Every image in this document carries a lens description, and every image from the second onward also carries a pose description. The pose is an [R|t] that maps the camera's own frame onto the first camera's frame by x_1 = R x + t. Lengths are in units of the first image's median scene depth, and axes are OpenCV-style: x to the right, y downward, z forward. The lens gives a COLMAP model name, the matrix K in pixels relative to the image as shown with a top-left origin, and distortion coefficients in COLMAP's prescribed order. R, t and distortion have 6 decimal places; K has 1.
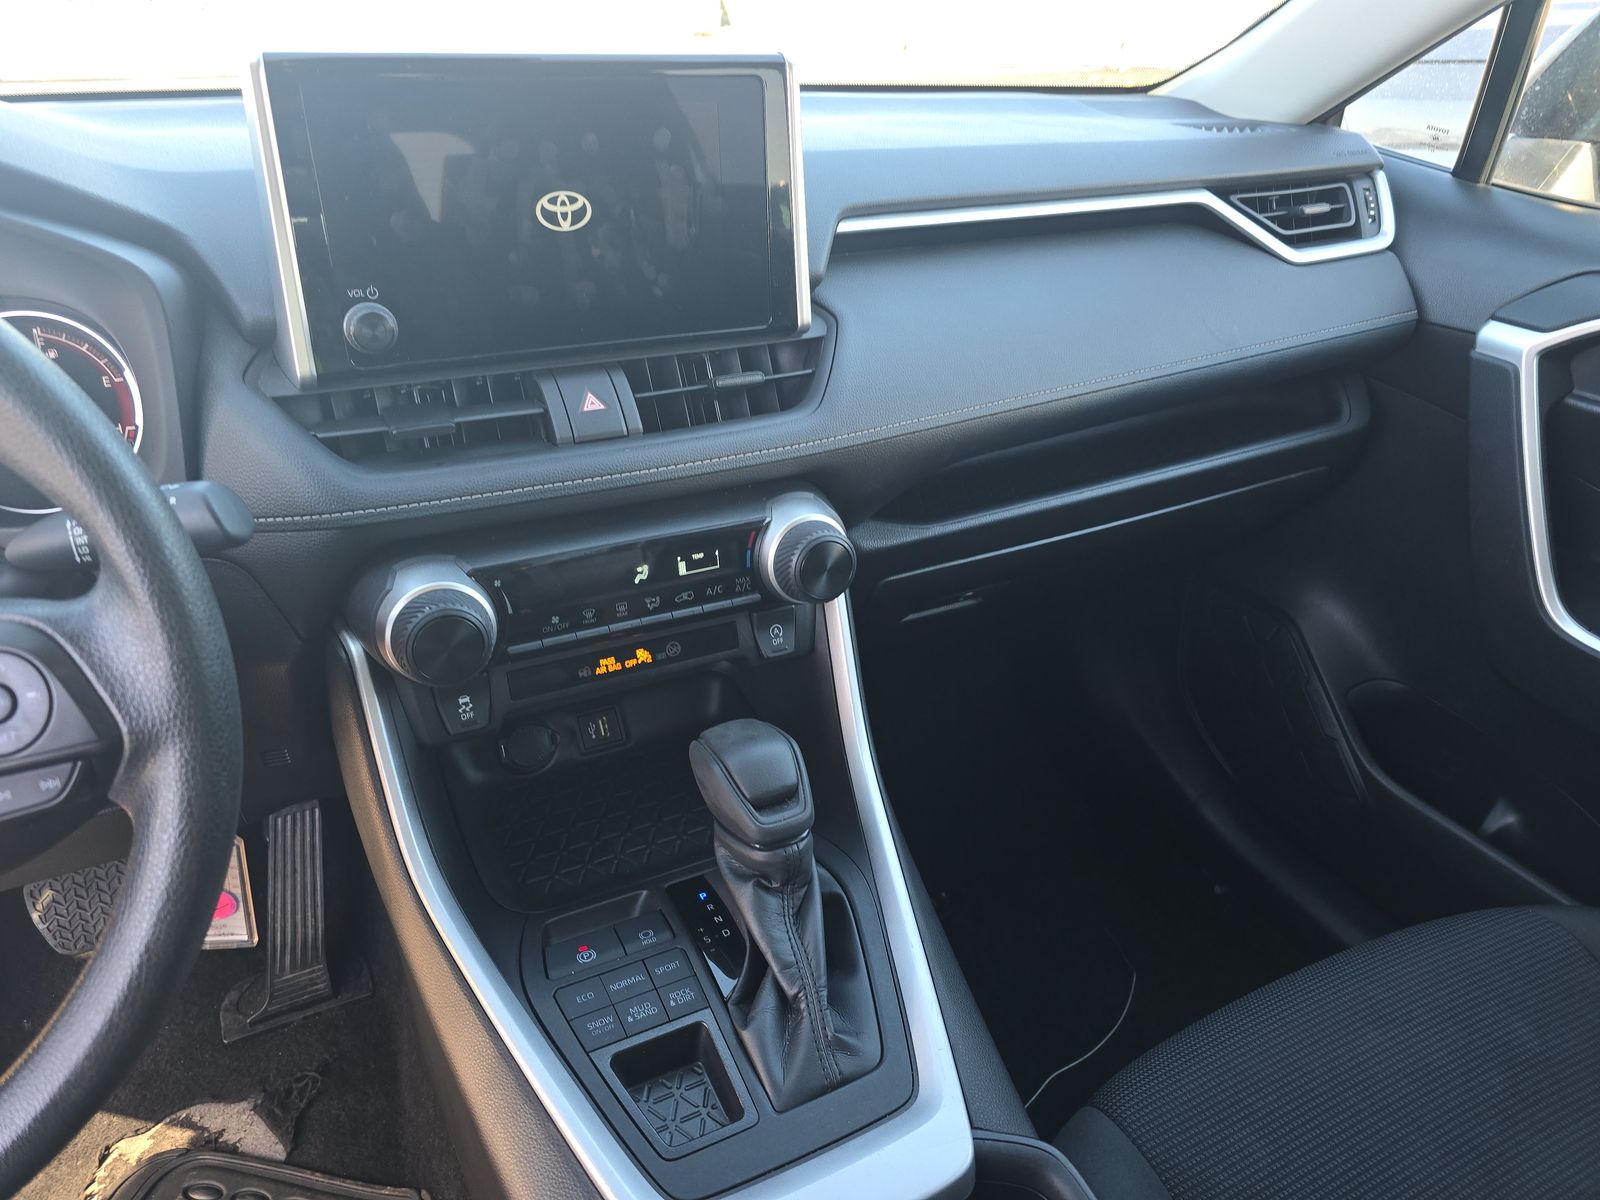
lens RADIAL K [[1037.5, 0, 800.0], [0, 1037.5, 600.0], [0, 0, 1]] dist [0.023468, -0.000576]
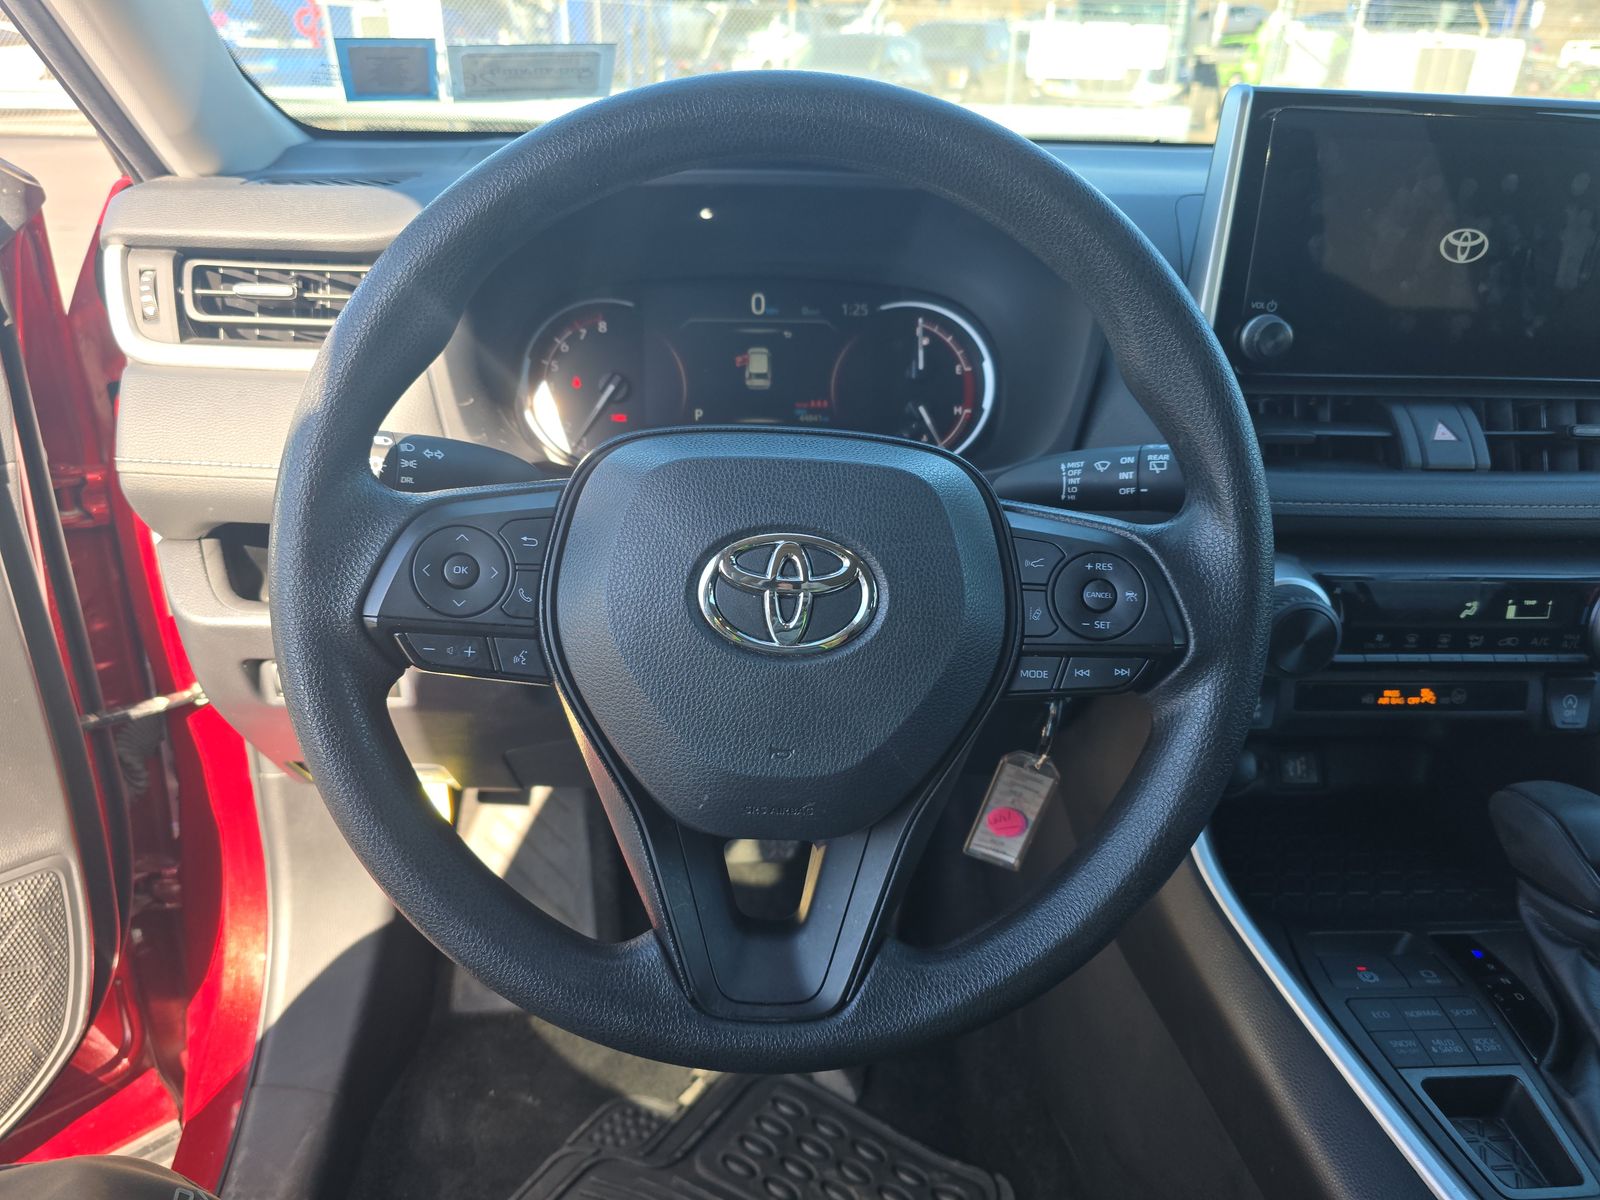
lens RADIAL K [[1082.7, 0, 800.0], [0, 1082.7, 600.0], [0, 0, 1]] dist [-0.009410, -0.005152]
pose [[0.921113, 0.173817, -0.348338, -0.384802], [-0.199839, 0.979015, -0.039918, 0.133560], [0.334090, 0.106381, 0.936519, -0.162432]]
